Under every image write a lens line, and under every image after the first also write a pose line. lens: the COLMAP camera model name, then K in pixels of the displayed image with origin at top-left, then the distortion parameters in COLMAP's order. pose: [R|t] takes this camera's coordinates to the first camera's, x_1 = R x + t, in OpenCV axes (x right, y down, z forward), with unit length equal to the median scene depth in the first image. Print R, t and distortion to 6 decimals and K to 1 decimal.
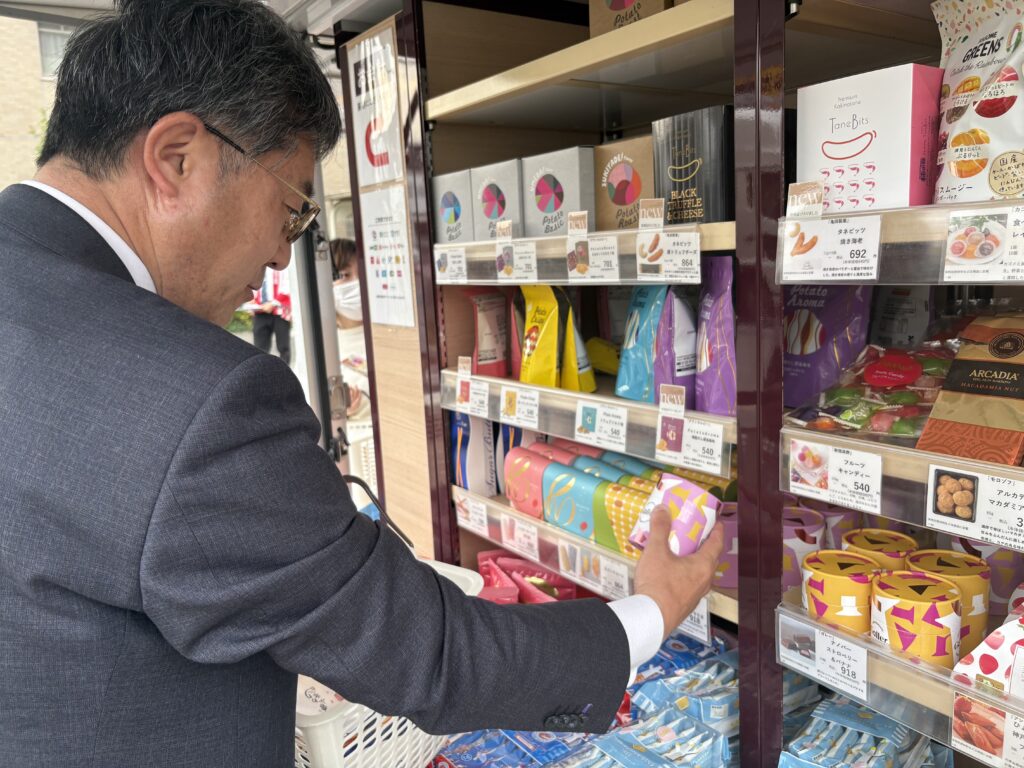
lens RADIAL K [[784.6, 0, 512.0], [0, 784.6, 384.0], [0, 0, 1]] dist [0.006530, 0.001134]
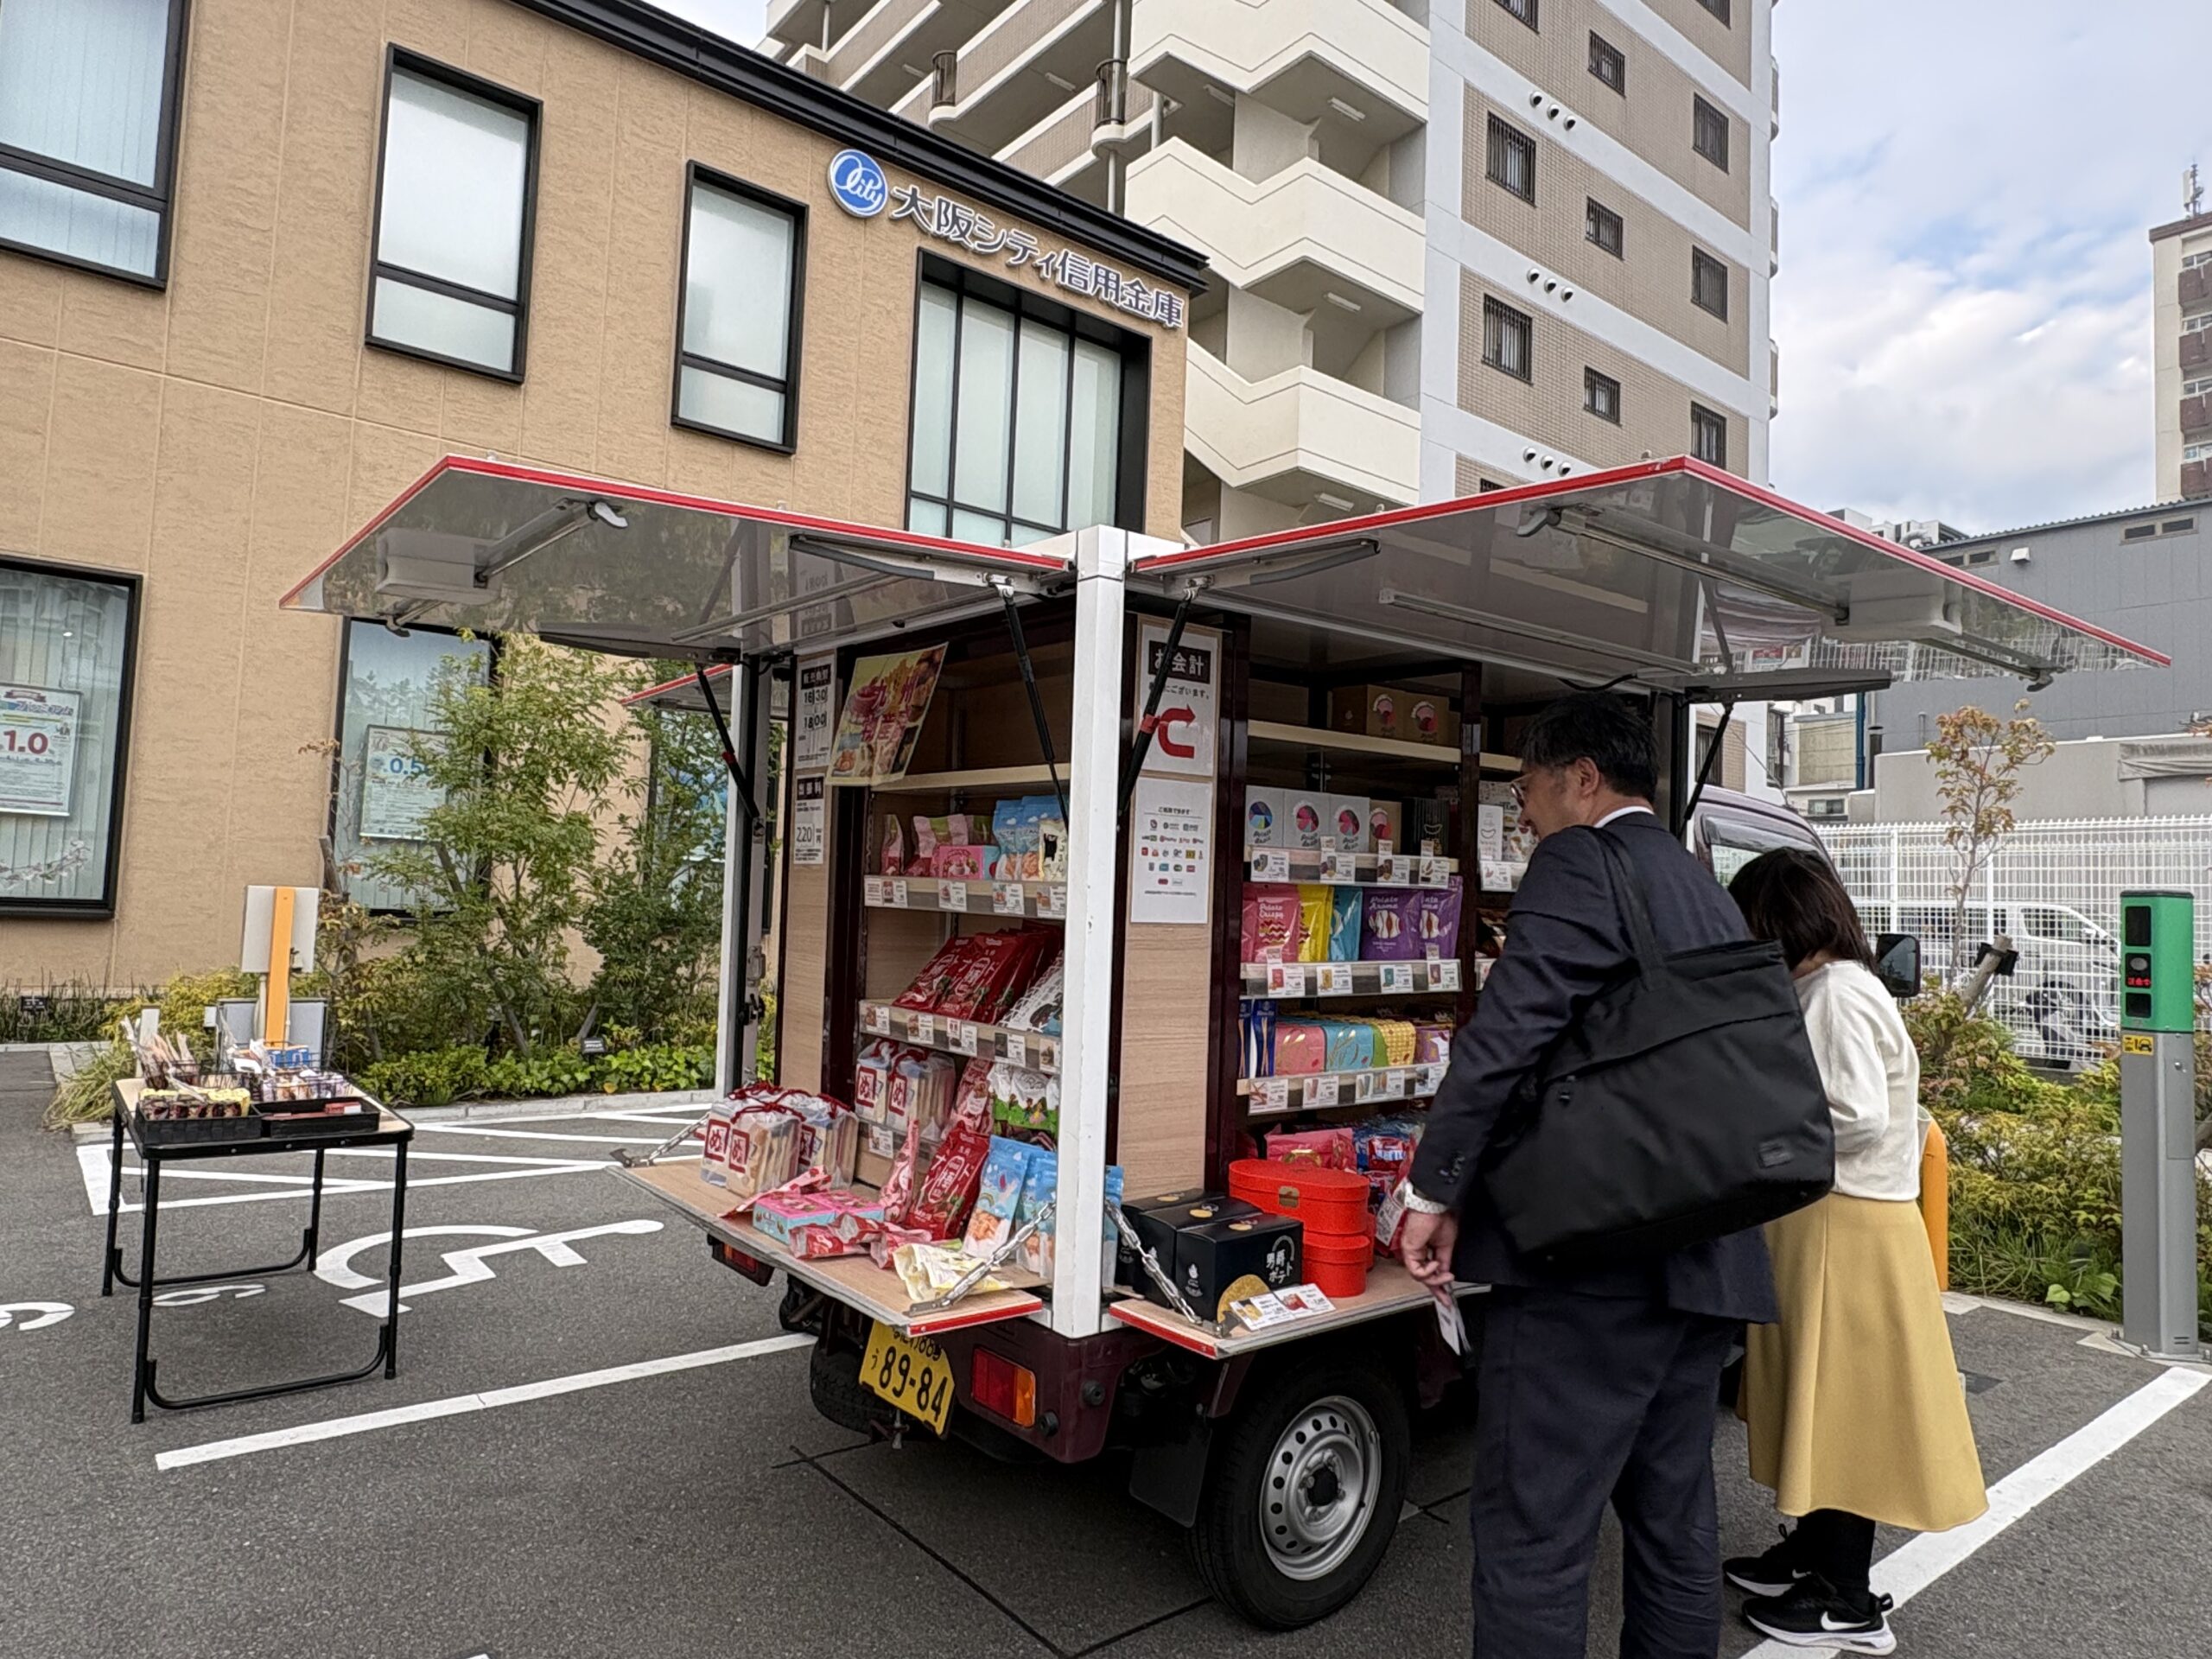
lens RADIAL K [[1360.7, 0, 1106.0], [0, 1360.7, 829.5], [0, 0, 1]] dist [0.000464, 0.000003]
pose [[-0.061869, 0.114895, 0.991449, -2.252658], [0.152850, 0.982725, -0.104346, -0.038903], [-0.986311, 0.145087, -0.078362, 1.547132]]
